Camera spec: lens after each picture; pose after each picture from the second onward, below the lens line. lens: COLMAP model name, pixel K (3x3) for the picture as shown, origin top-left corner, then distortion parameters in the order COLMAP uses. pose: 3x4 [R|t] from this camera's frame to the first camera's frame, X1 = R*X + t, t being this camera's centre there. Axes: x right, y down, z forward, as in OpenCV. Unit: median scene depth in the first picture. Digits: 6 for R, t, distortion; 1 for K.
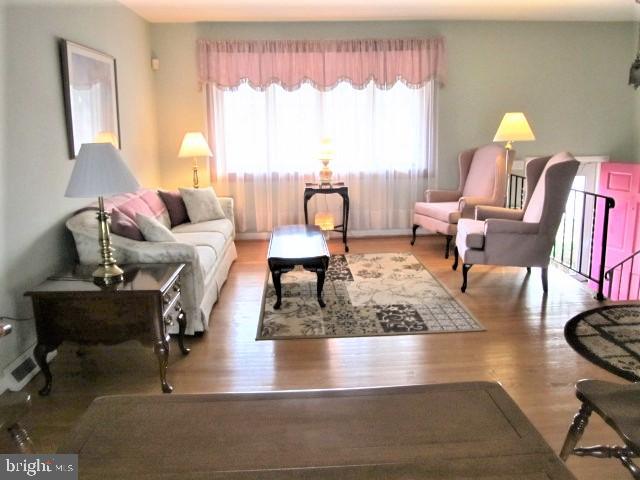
lens RADIAL K [[523.4, 0, 323.0], [0, 523.4, 238.2], [0, 0, 1]] dist [-0.058258, 0.015565]
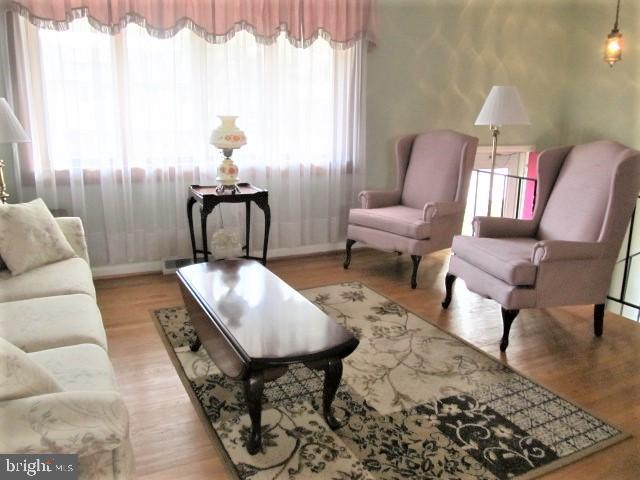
lens RADIAL K [[523.4, 0, 323.0], [0, 523.4, 238.2], [0, 0, 1]] dist [-0.058258, 0.015565]
pose [[0.916719, -0.060506, 0.394924, -0.155991], [0.051230, 0.998108, 0.034002, -0.060171], [-0.396234, -0.010938, 0.918084, 0.388861]]
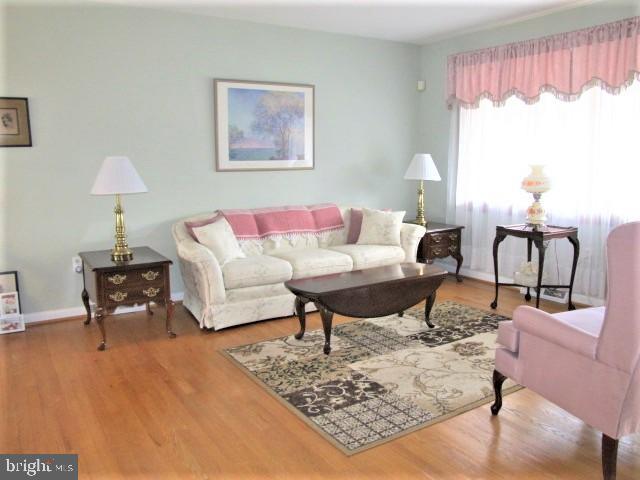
lens RADIAL K [[523.4, 0, 323.0], [0, 523.4, 238.2], [0, 0, 1]] dist [-0.058258, 0.015565]
pose [[0.492624, 0.142687, -0.858465, 0.527473], [-0.186369, 0.980878, 0.056087, -0.076080], [0.850052, 0.132362, 0.509796, 0.398161]]
